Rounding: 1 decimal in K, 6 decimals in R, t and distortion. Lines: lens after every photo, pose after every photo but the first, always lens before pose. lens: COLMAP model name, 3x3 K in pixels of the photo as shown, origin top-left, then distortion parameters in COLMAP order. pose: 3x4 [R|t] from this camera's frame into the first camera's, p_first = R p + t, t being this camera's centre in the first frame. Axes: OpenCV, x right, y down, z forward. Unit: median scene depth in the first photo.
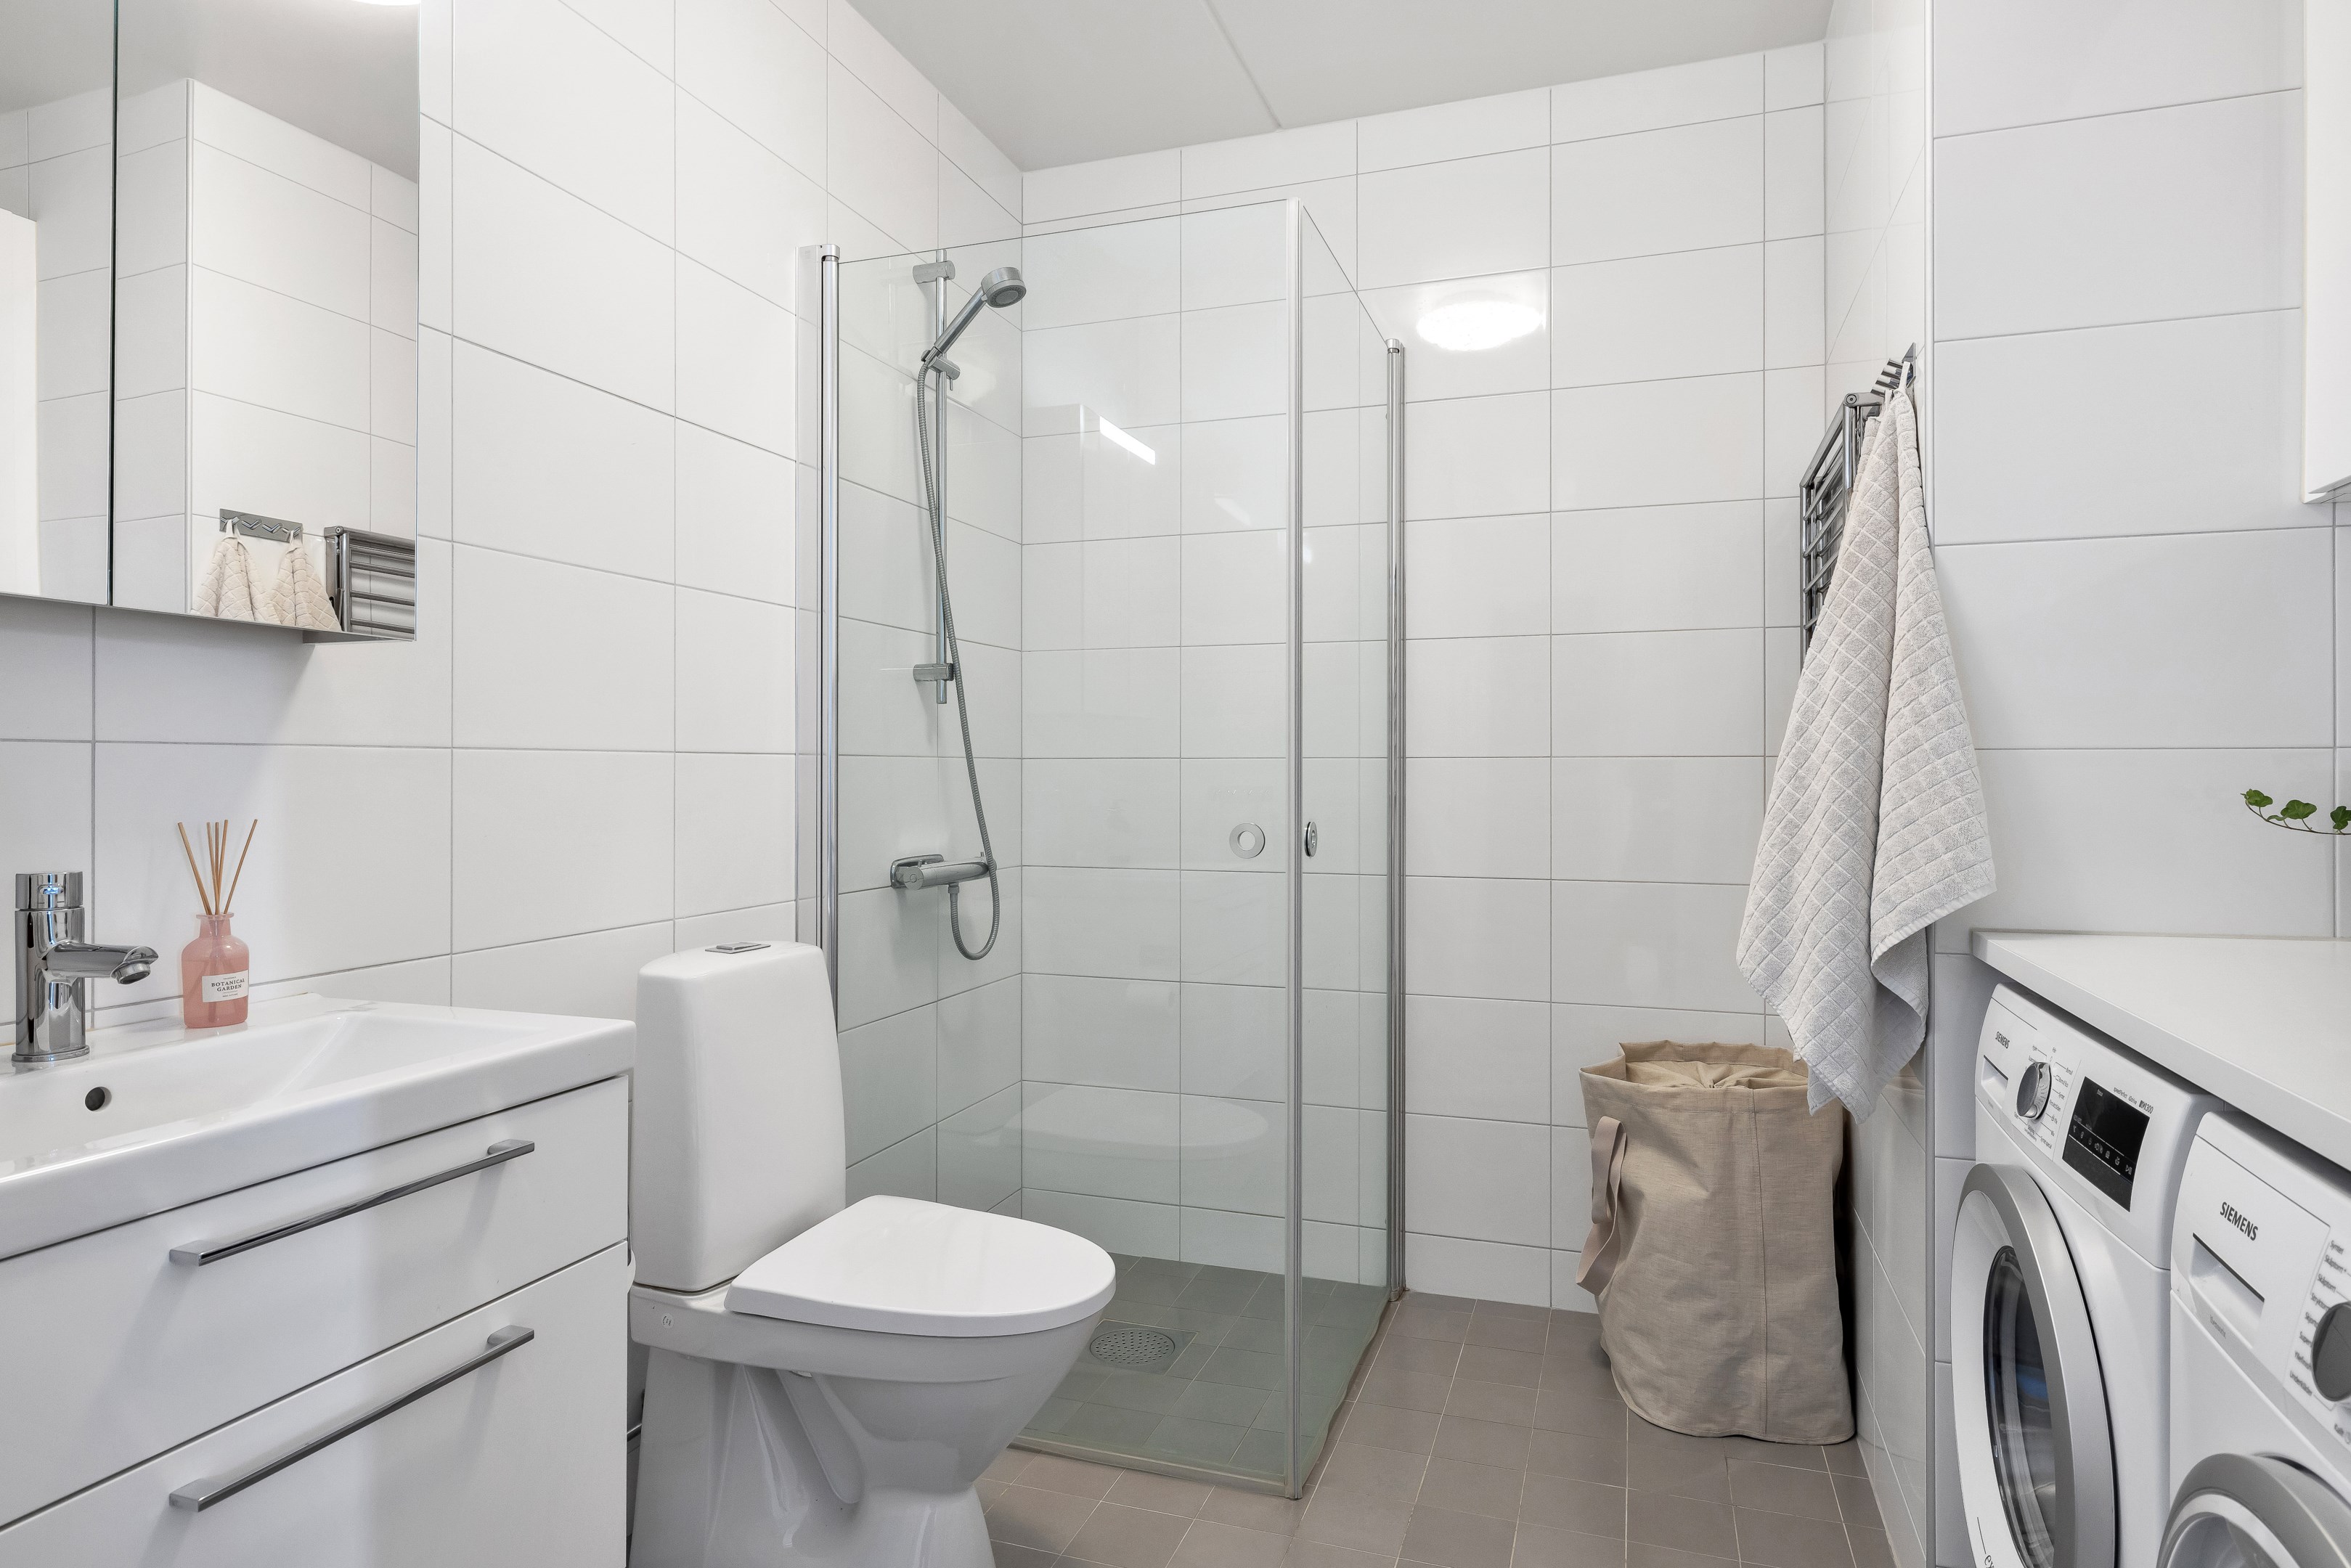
lens RADIAL K [[1342.2, 0, 1167.5], [0, 1342.2, 778.1], [0, 0, 1]] dist [0.002335, 0.000707]
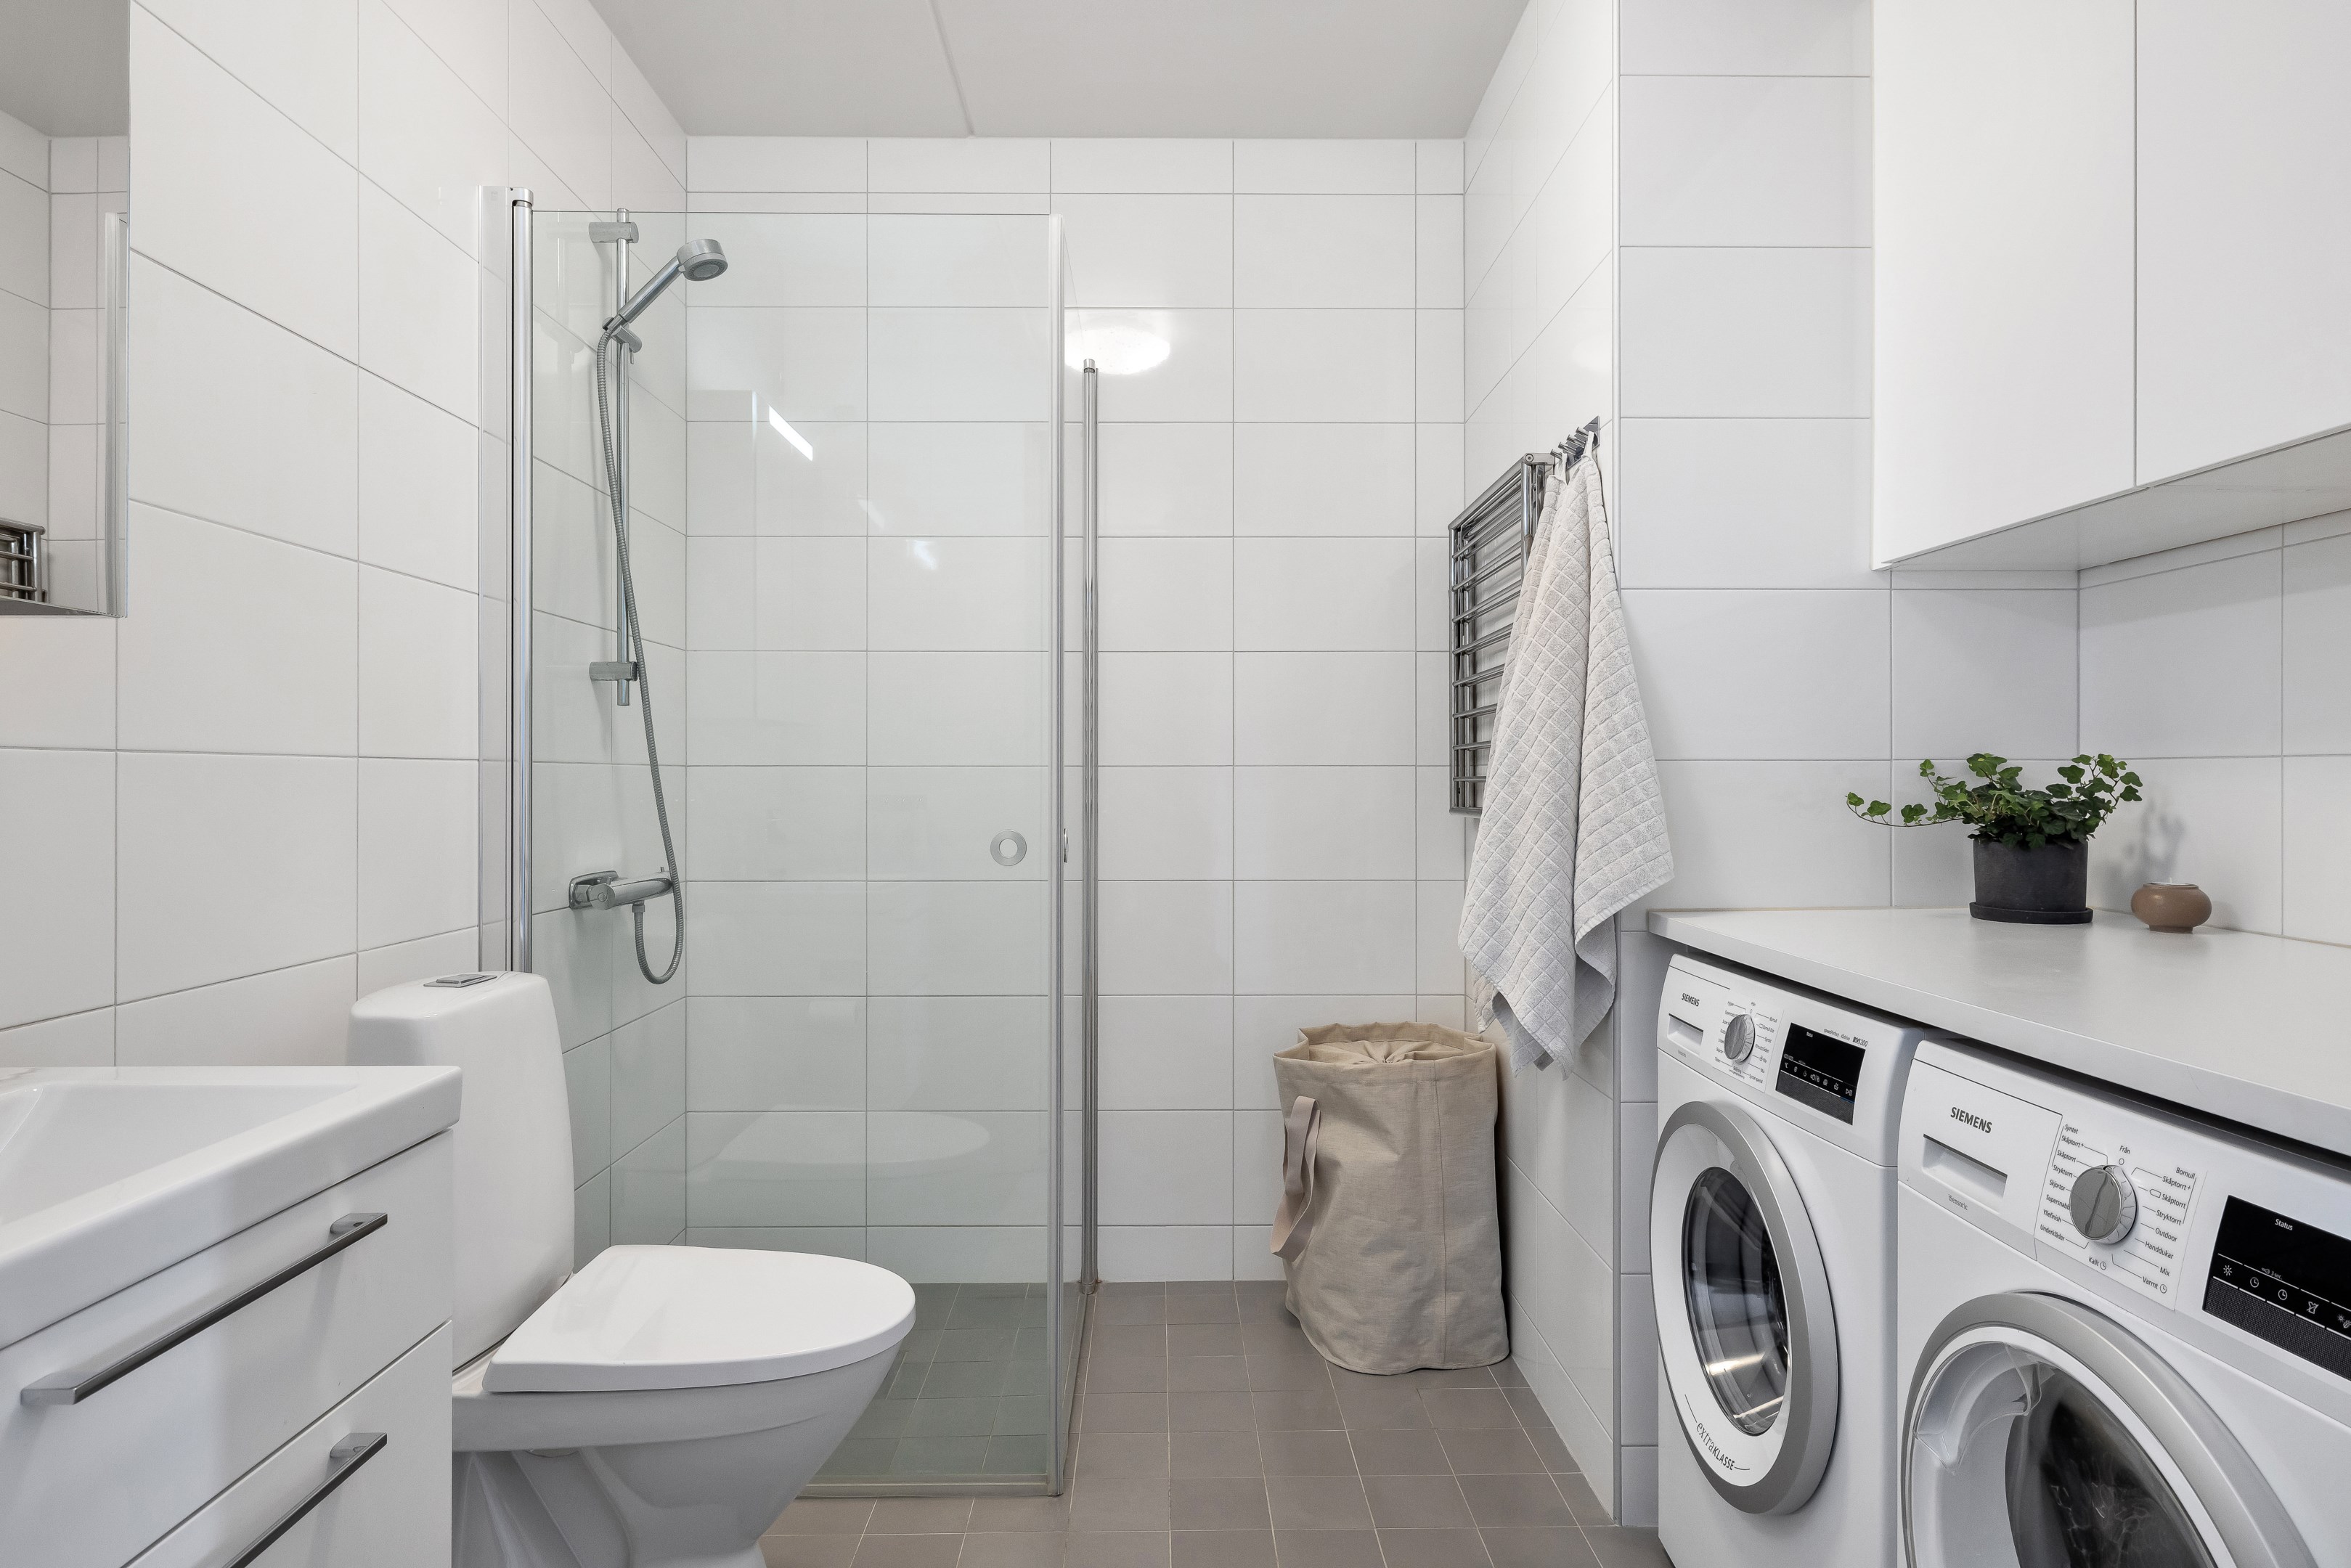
lens RADIAL K [[1342.5, 0, 1173.4], [0, 1342.5, 787.9], [0, 0, 1]] dist [0.003508, -0.000215]
pose [[0.939085, -0.002736, 0.343673, -0.158414], [0.002462, 0.999996, 0.001235, 0.000516], [-0.343675, -0.000314, 0.939089, 0.014144]]
